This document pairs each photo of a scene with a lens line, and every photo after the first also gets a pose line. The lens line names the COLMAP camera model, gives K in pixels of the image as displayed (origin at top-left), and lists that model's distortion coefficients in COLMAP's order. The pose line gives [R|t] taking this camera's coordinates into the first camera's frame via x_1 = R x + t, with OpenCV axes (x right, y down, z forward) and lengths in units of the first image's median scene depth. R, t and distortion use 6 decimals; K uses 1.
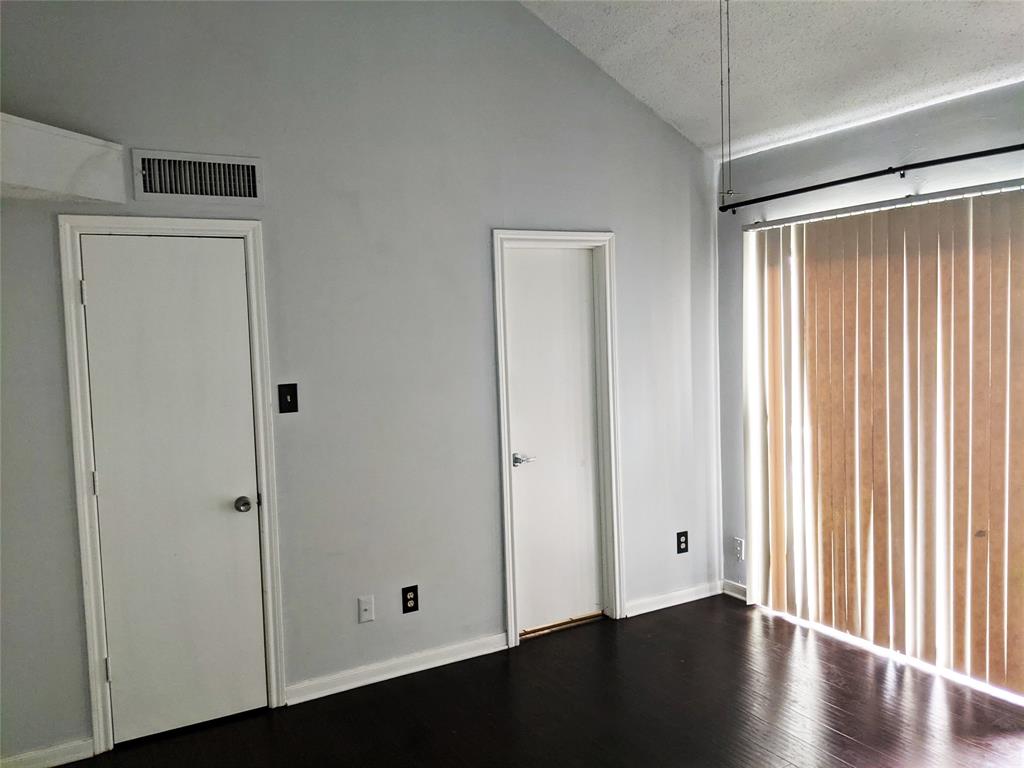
lens RADIAL K [[822.5, 0, 512.8], [0, 822.5, 382.3], [0, 0, 1]] dist [0.033232, -0.030897]
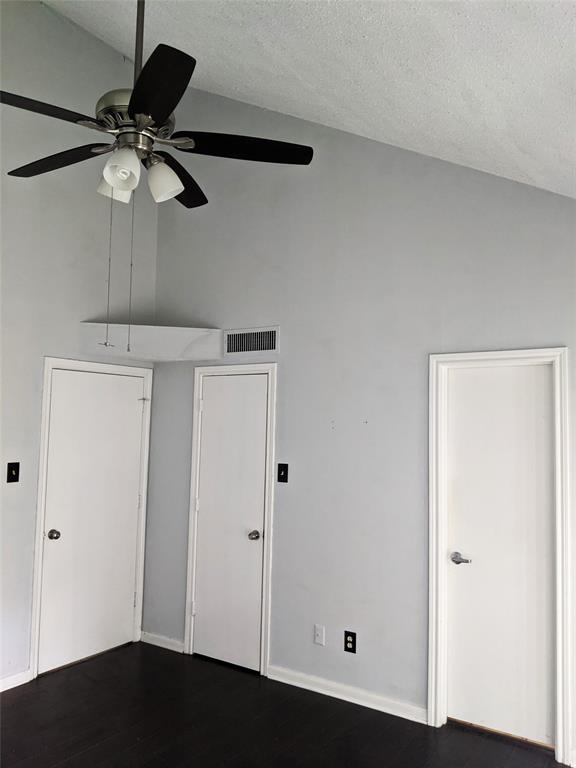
lens RADIAL K [[616.9, 0, 288.3], [0, 616.9, 384.2], [0, 0, 1]] dist [0.033232, -0.030897]
pose [[0.441349, -0.028264, -0.896890, 0.777923], [-0.101626, 0.991499, -0.081254, -0.053486], [0.891562, 0.127009, 0.434725, 0.472710]]
